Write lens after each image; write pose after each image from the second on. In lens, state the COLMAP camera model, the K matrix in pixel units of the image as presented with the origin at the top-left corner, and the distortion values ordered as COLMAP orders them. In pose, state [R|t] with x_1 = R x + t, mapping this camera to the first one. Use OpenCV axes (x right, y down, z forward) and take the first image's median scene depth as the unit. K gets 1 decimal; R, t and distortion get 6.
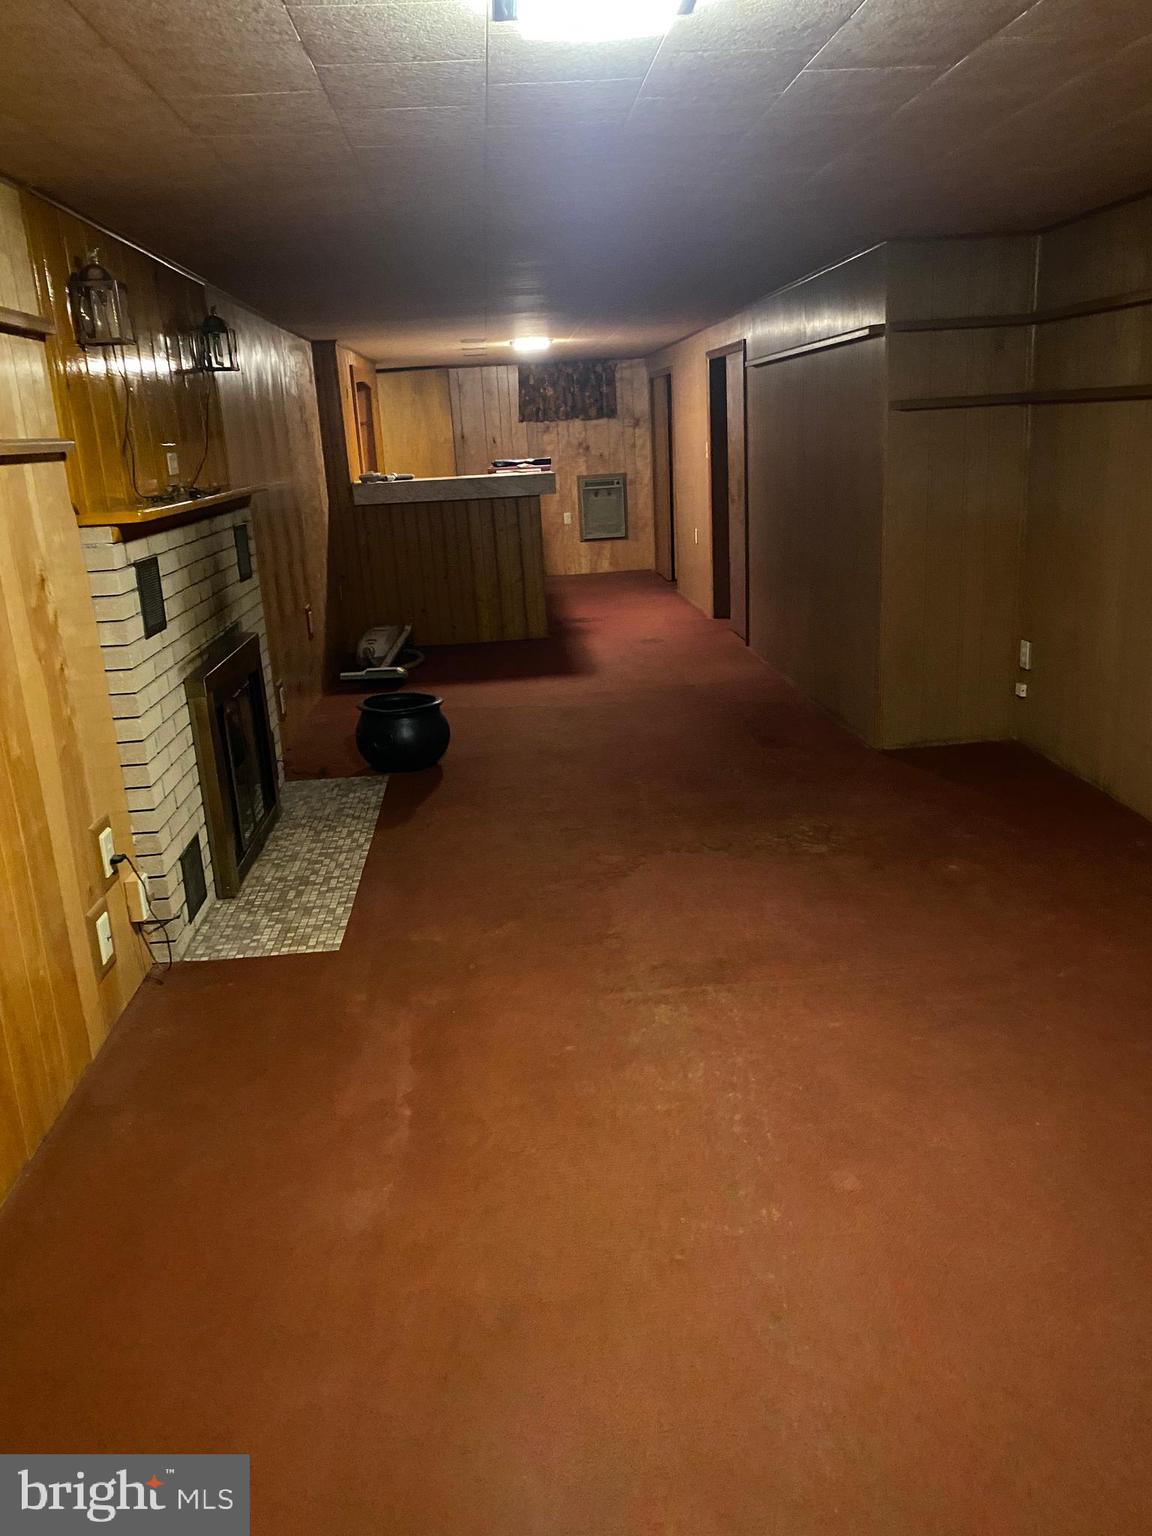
lens RADIAL K [[1181.3, 0, 574.8], [0, 1181.3, 776.5], [0, 0, 1]] dist [0.044763, -0.060760]
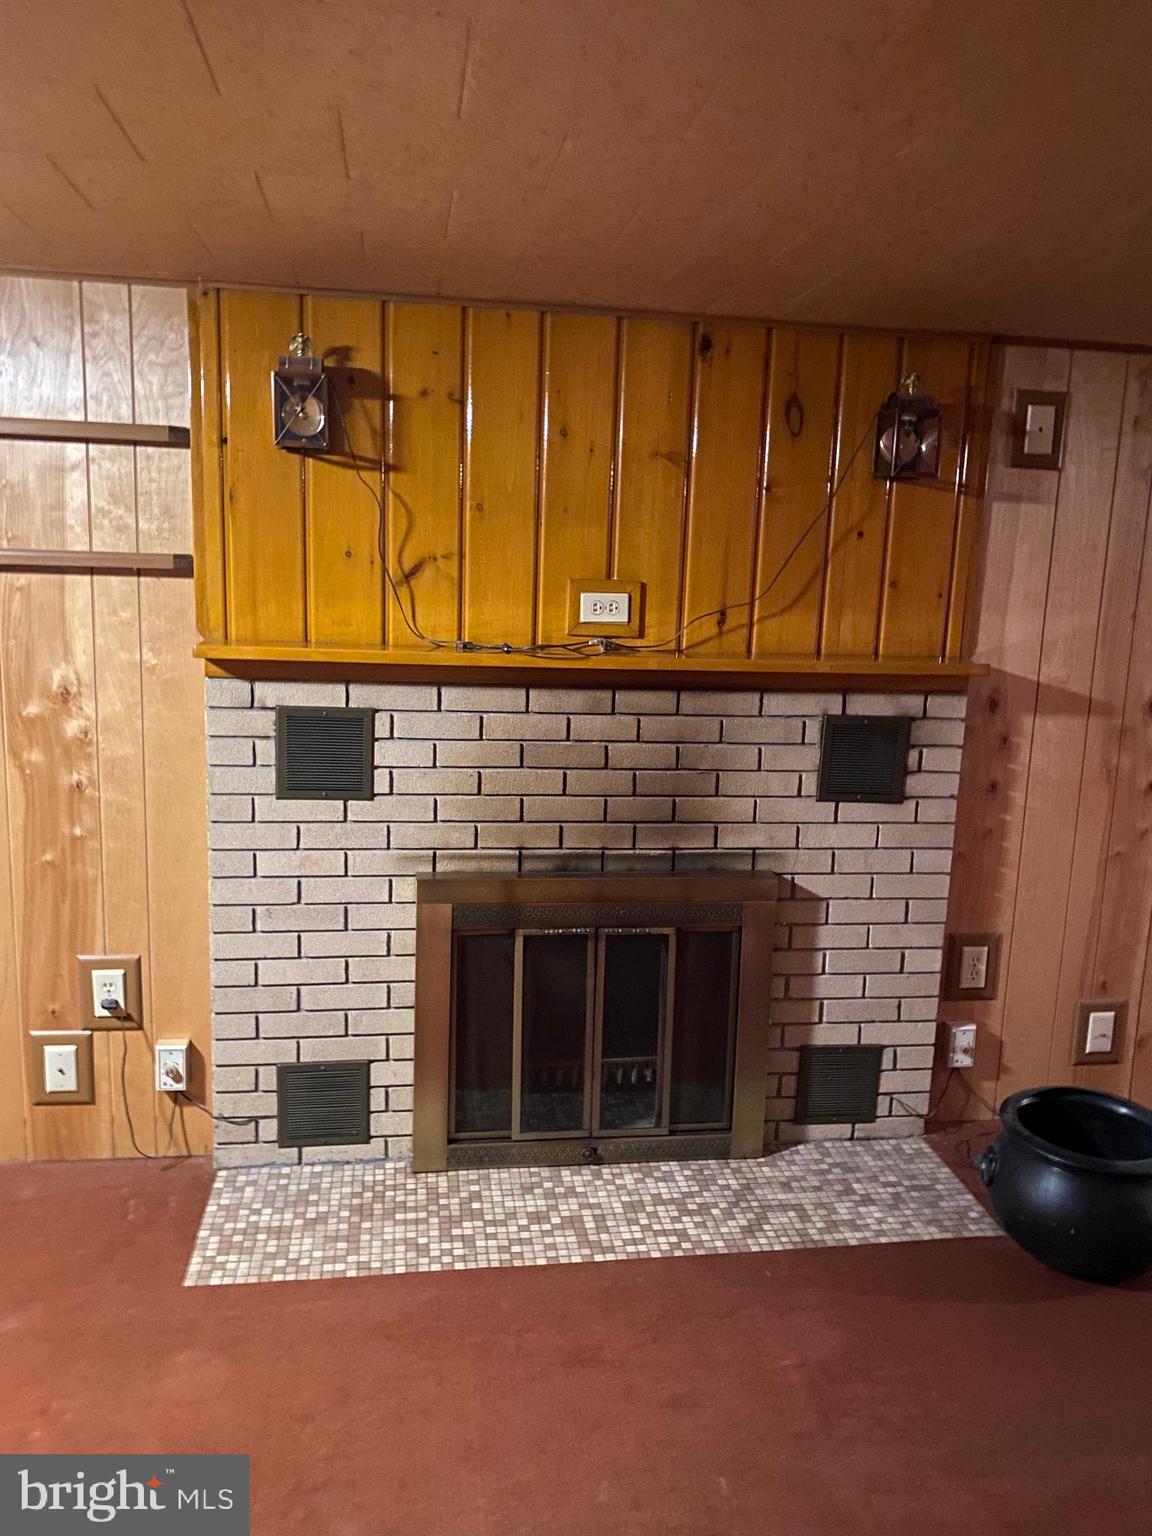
lens RADIAL K [[1181.3, 0, 574.3], [0, 1181.3, 769.4], [0, 0, 1]] dist [0.044763, -0.060760]
pose [[0.058851, 0.227576, -0.971980, 0.360874], [-0.311728, 0.929168, 0.198678, -0.293900], [0.948347, 0.291301, 0.125625, 0.884800]]
